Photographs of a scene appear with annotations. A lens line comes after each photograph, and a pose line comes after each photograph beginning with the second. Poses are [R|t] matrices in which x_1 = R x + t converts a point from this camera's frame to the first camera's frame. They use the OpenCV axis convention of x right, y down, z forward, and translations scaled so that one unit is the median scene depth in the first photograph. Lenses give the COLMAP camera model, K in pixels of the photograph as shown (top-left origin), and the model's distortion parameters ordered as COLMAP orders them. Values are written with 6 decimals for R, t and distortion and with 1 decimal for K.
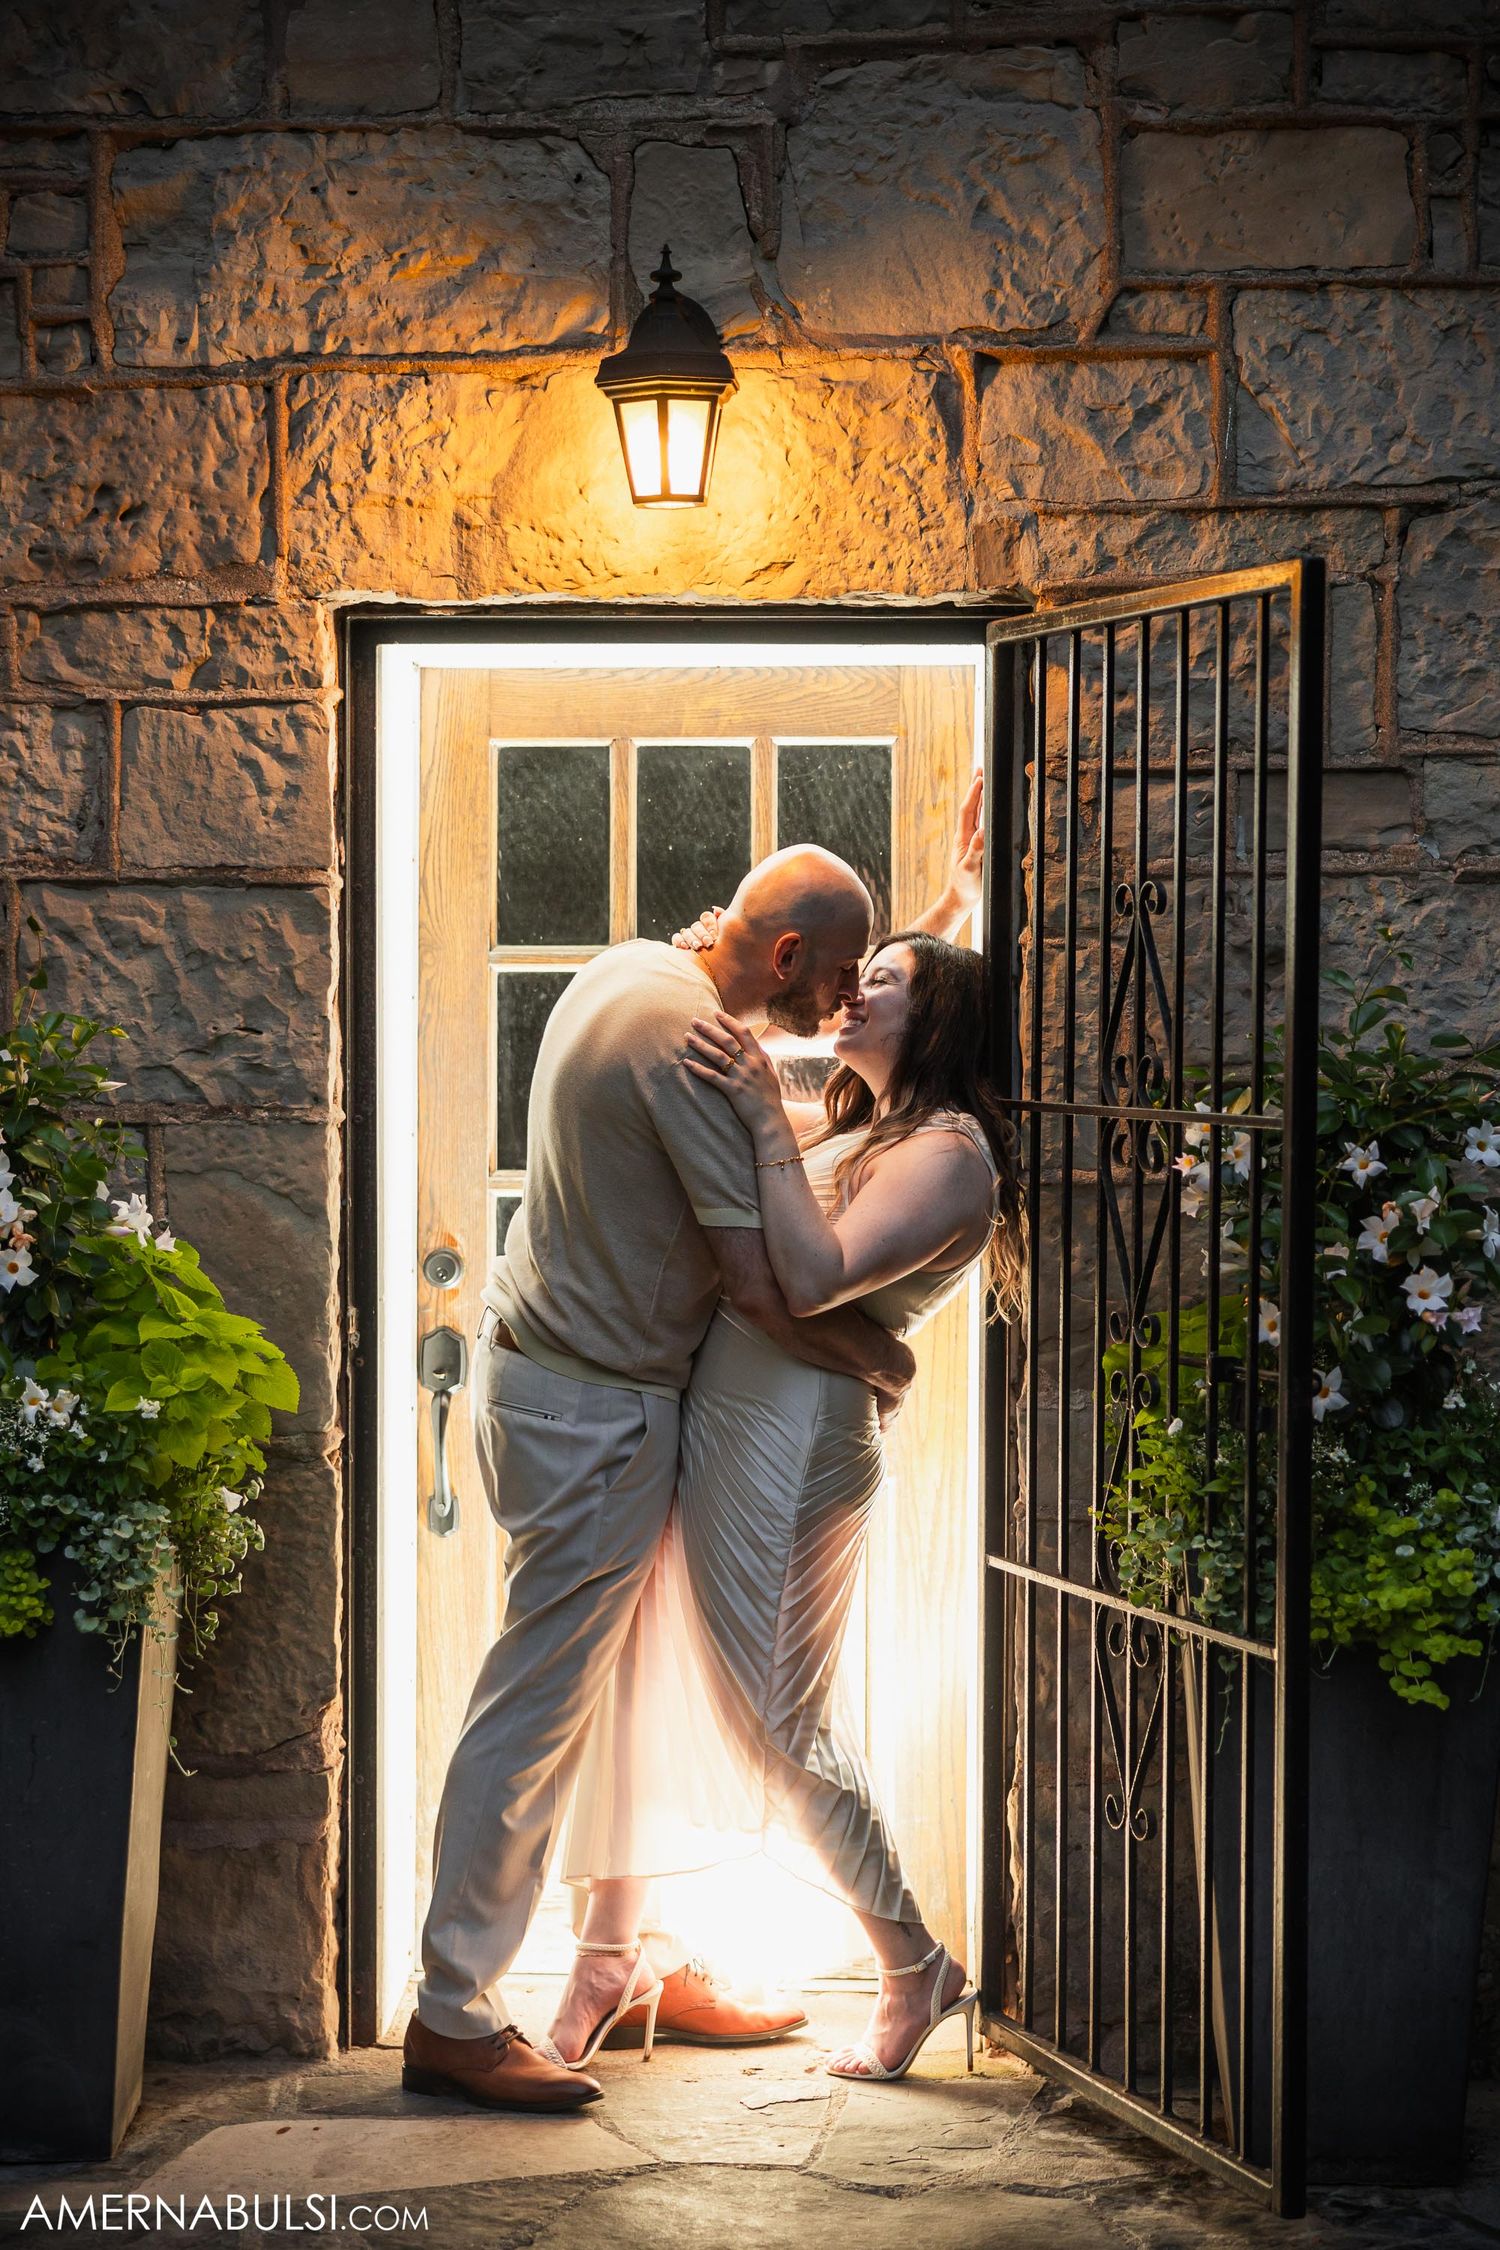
lens RADIAL K [[4101.8, 0, 750.0], [0, 4101.8, 1125.0], [0, 0, 1]] dist [-0.000150, -0.022013]
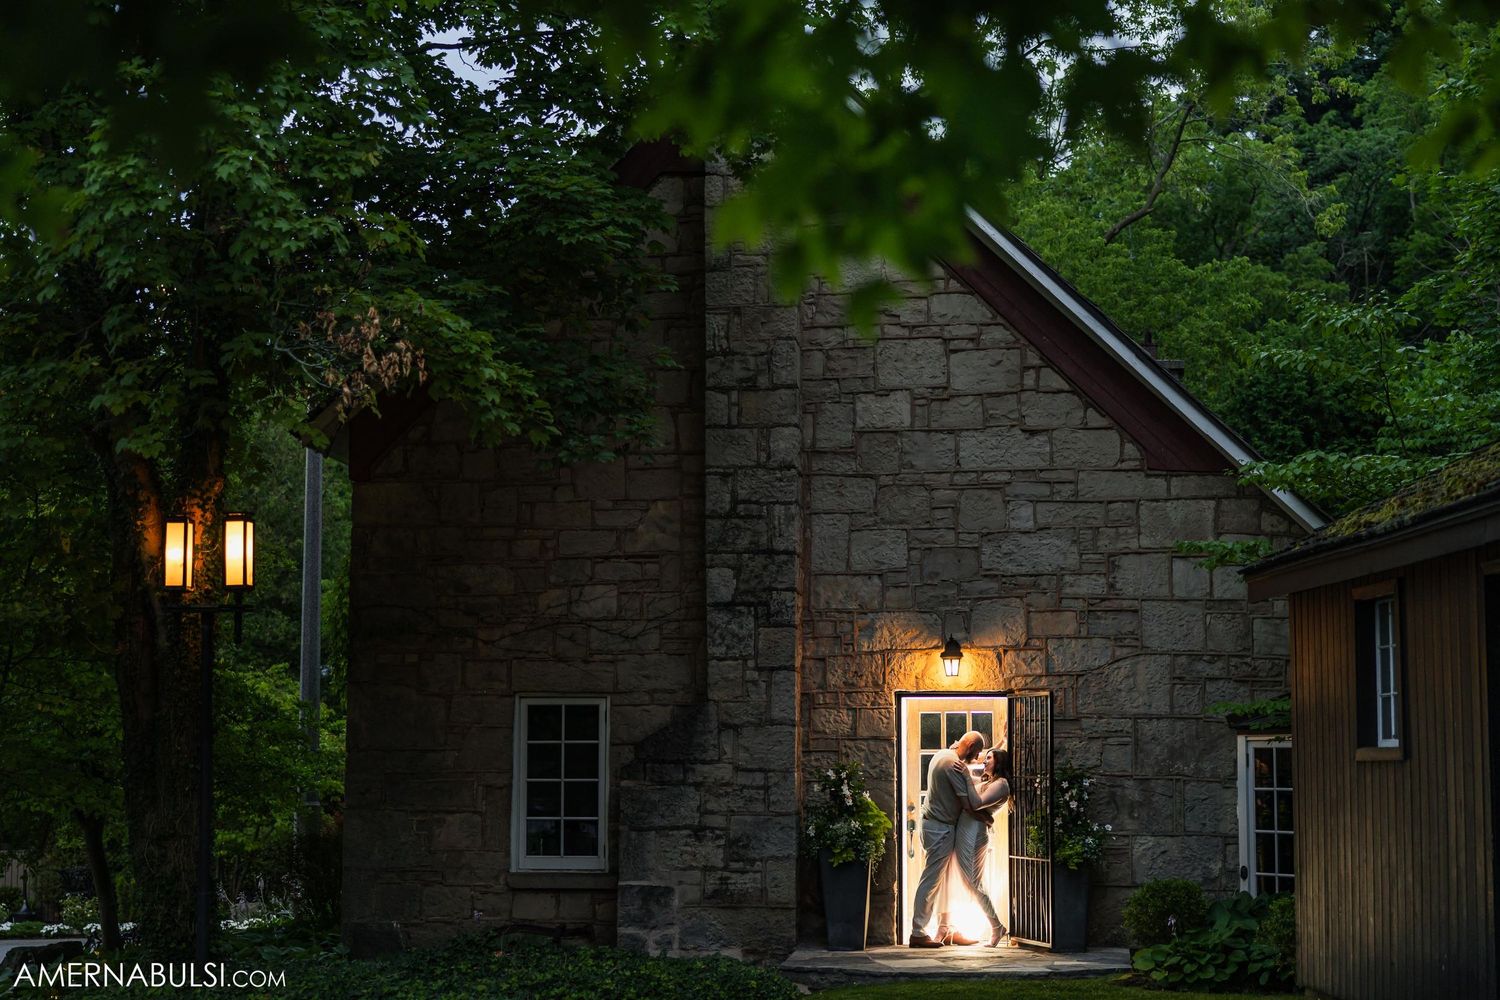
lens RADIAL K [[2467.5, 0, 750.0], [0, 2467.5, 500.0], [0, 0, 1]] dist [0.011279, 0.016770]
pose [[0.995861, -0.011977, -0.090092, 0.013609], [-0.000562, 0.990448, -0.137885, 0.089146], [0.090883, 0.137365, 0.986342, -2.553508]]
